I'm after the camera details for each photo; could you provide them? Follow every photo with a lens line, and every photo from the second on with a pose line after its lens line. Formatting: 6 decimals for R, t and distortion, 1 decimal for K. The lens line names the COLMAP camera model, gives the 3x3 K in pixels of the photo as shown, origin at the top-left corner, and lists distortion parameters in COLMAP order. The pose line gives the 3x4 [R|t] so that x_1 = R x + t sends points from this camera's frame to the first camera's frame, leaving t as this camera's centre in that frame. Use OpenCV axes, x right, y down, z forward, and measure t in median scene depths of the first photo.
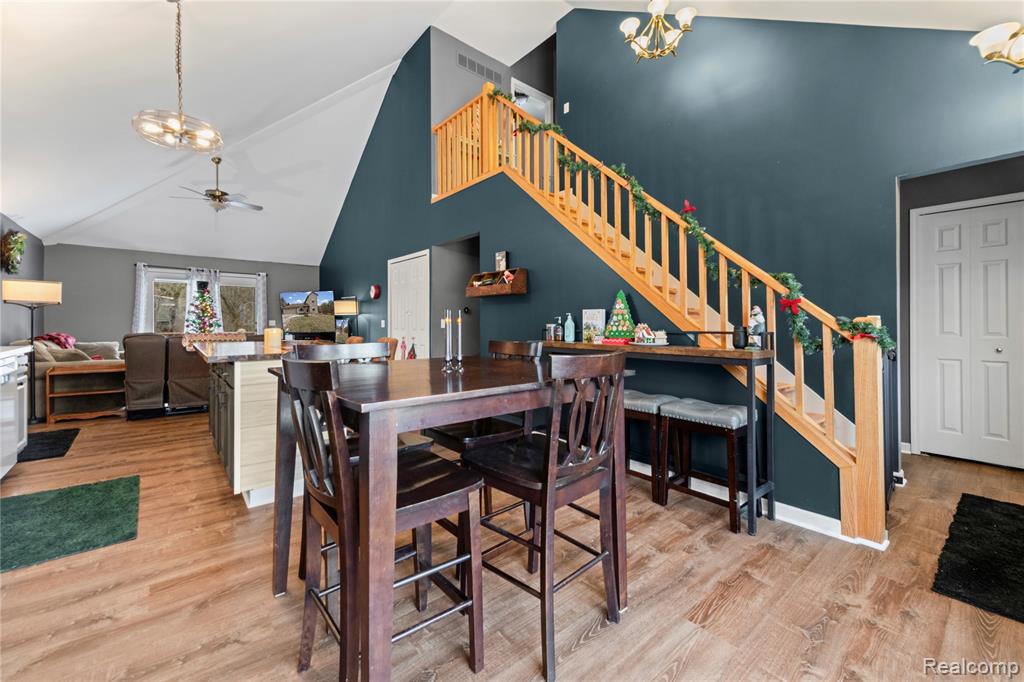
lens RADIAL K [[418.4, 0, 532.2], [0, 418.4, 325.3], [0, 0, 1]] dist [0.000198, -0.000448]
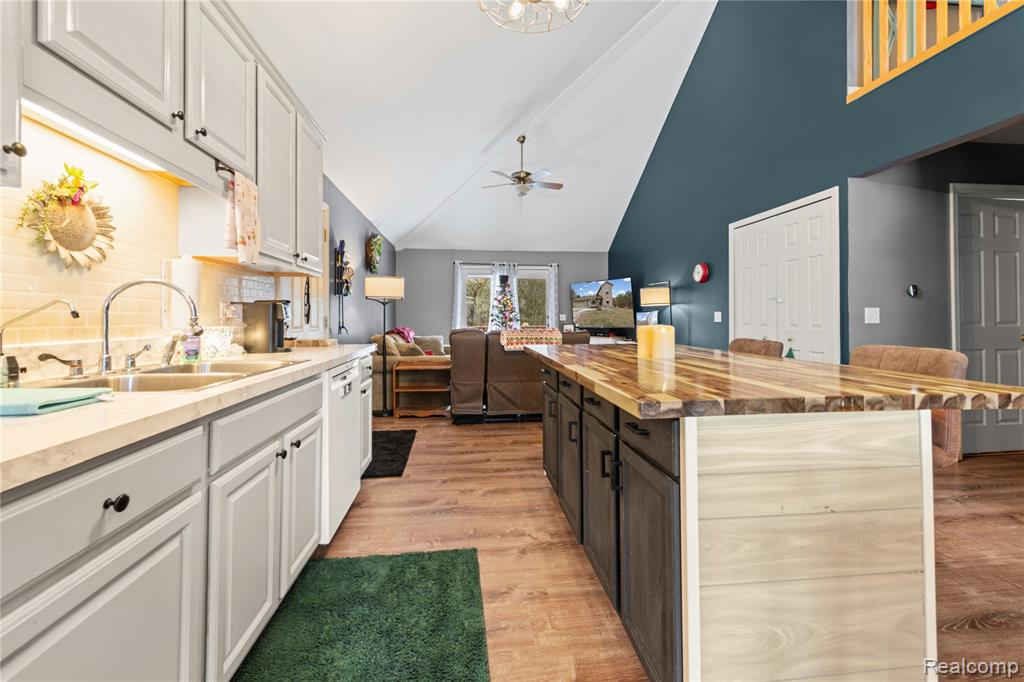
lens RADIAL K [[420.1, 0, 513.1], [0, 420.1, 315.5], [0, 0, 1]] dist [0.001730, 0.000129]
pose [[0.822527, -0.008553, -0.568662, -0.296295], [0.002829, 0.999936, -0.010946, 0.000550], [0.568719, 0.007395, 0.822499, 0.281570]]
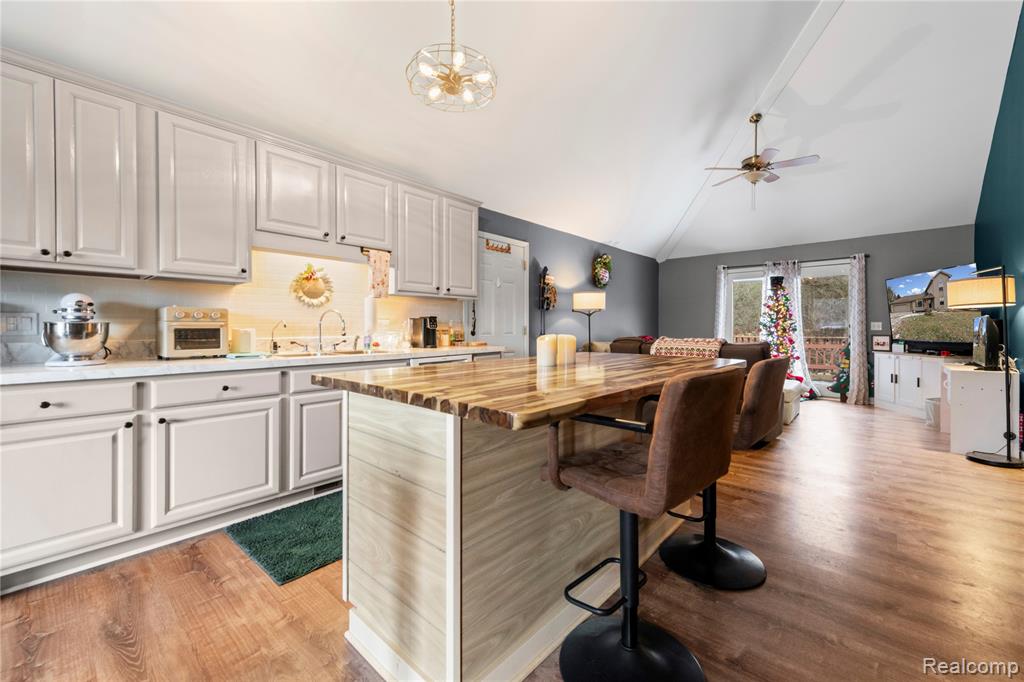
lens RADIAL K [[410.5, 0, 516.4], [0, 410.5, 333.7], [0, 0, 1]] dist [0.001618, -0.000046]
pose [[0.122834, 0.011236, -0.992364, -0.049129], [-0.001511, 0.999937, 0.011135, 0.000393], [0.992426, 0.000132, 0.122843, 0.547298]]
